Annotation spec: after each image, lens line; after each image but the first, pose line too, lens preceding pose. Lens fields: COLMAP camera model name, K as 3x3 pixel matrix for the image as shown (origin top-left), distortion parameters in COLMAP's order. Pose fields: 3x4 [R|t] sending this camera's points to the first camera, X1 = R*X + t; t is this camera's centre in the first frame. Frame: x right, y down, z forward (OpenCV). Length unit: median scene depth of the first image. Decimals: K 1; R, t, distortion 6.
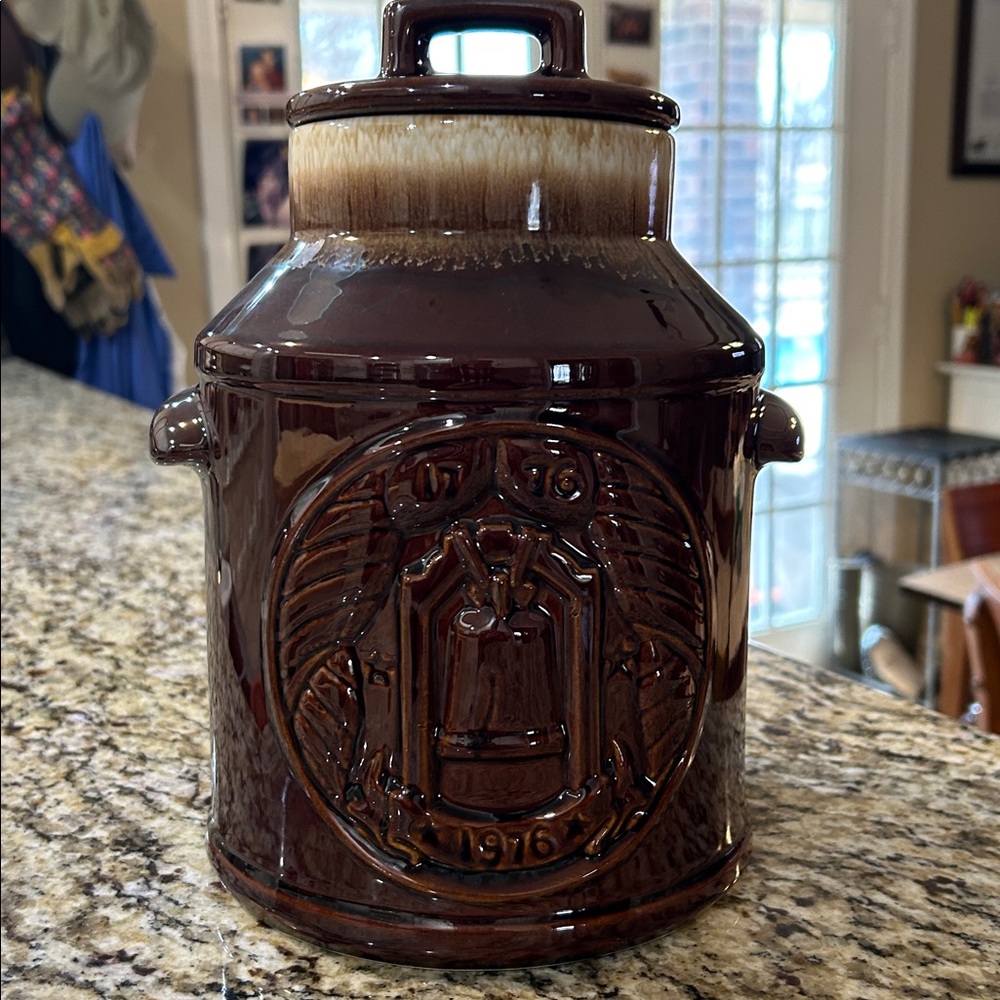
lens RADIAL K [[1355.8, 0, 483.3], [0, 1355.8, 500.8], [0, 0, 1]] dist [0.034898, -0.095936]
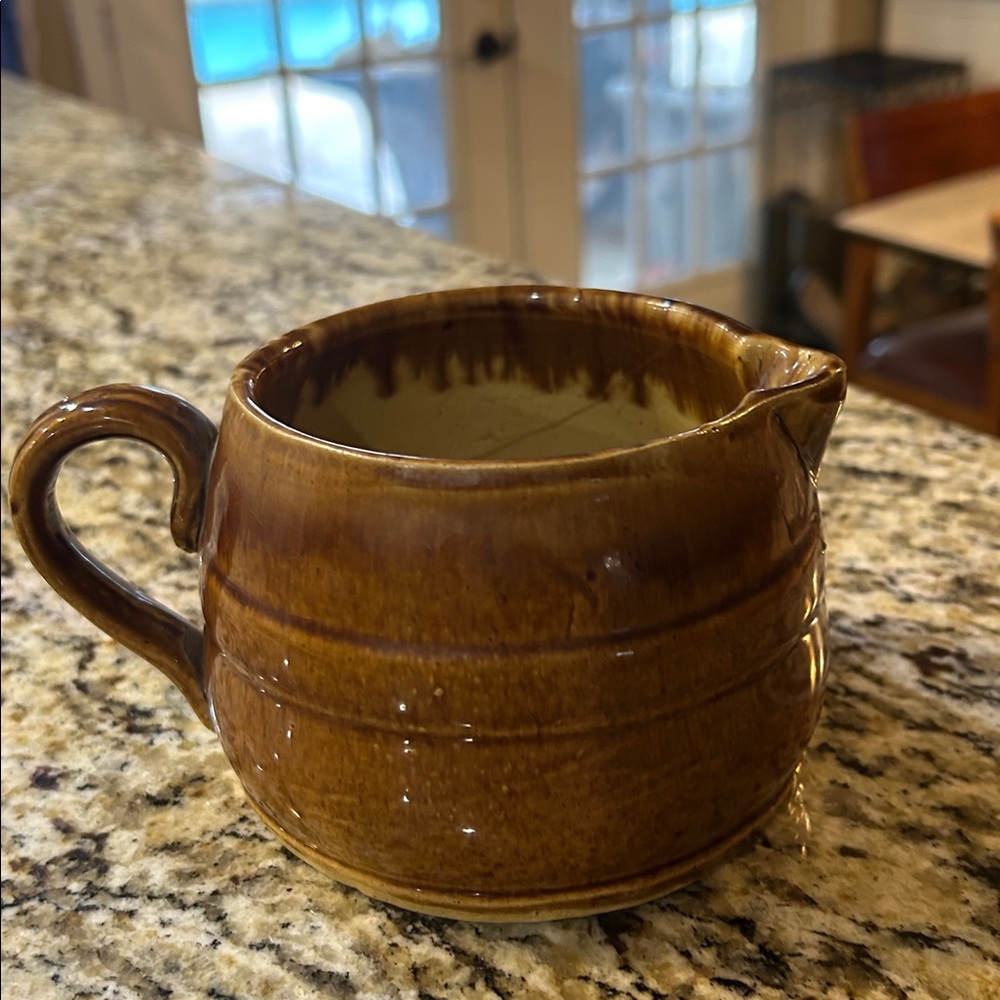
lens RADIAL K [[1349.7, 0, 500.0], [0, 1349.7, 500.0], [0, 0, 1]] dist [0.099599, -0.311446]
pose [[0.996533, -0.058546, 0.059110, 0.050630], [0.041919, 0.967050, 0.251113, -0.009837], [-0.071864, -0.247764, 0.966151, 0.303355]]
